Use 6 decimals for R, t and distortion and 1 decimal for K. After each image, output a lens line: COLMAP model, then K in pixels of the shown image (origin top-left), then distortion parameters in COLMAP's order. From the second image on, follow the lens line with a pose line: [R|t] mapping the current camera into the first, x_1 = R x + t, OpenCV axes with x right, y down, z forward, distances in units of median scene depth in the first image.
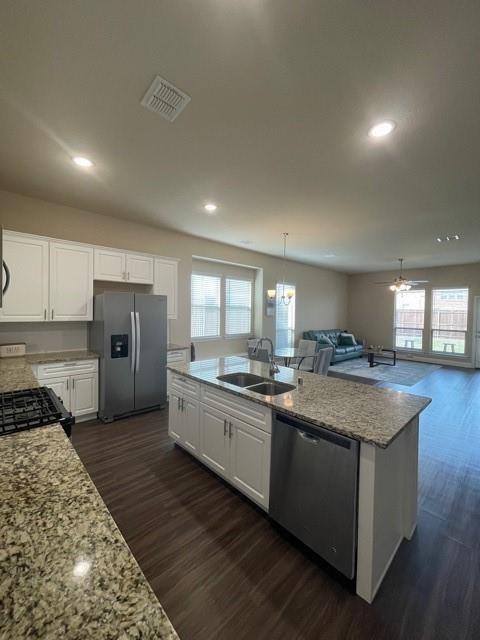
lens RADIAL K [[259.3, 0, 240.6], [0, 259.3, 316.0], [0, 0, 1]] dist [-0.002428, 0.000064]
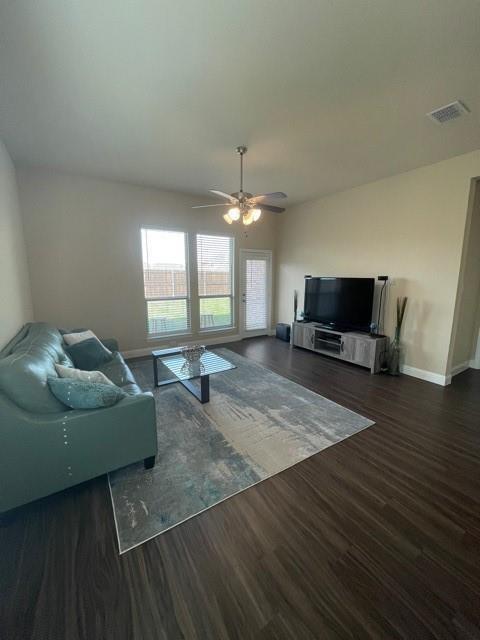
lens RADIAL K [[259.3, 0, 240.6], [0, 259.3, 316.0], [0, 0, 1]] dist [-0.002428, 0.000064]
pose [[0.174140, -0.174326, 0.969168, 0.122277], [0.022611, 0.984654, 0.173049, -0.011235], [-0.984461, -0.008221, 0.175409, 0.811338]]
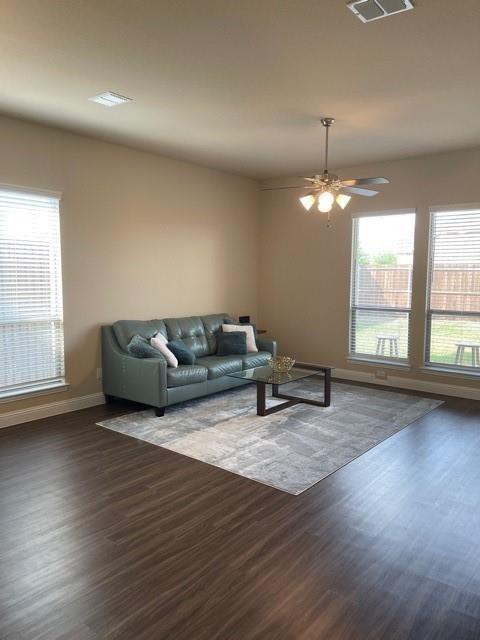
lens RADIAL K [[486.5, 0, 240.0], [0, 486.5, 320.0], [0, 0, 1]] dist [0.055571, 0.000985]
pose [[0.990599, -0.024320, 0.134619, 0.354513], [0.013796, 0.996813, 0.078567, 0.000766], [-0.136101, -0.075971, 0.987778, 0.285898]]
